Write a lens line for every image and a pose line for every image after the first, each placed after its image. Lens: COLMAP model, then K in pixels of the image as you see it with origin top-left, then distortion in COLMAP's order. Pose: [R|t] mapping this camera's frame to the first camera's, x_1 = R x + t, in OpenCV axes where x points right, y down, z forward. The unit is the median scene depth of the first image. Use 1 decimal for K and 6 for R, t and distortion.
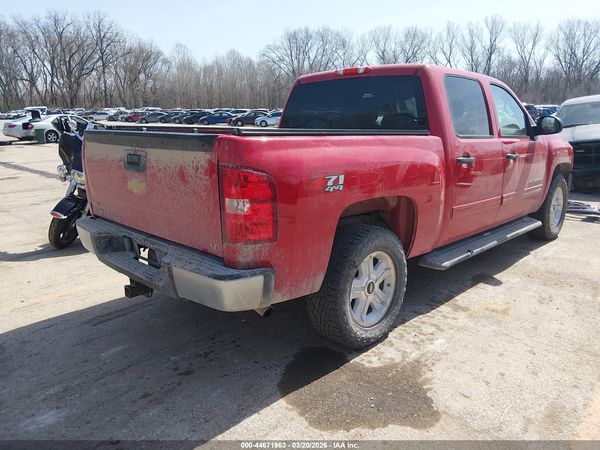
lens RADIAL K [[456.9, 0, 300.6], [0, 456.9, 222.5], [0, 0, 1]] dist [0.059344, -0.102101]
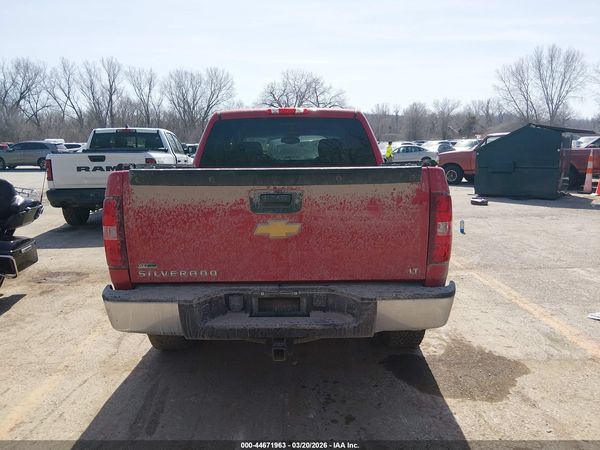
lens RADIAL K [[452.3, 0, 302.0], [0, 452.3, 227.6], [0, 0, 1]] dist [0.072859, -0.125321]
pose [[0.721571, -0.119004, 0.682036, -0.925880], [0.164426, 0.986388, -0.001849, -0.074801], [-0.672532, 0.113478, 0.731316, 0.343952]]
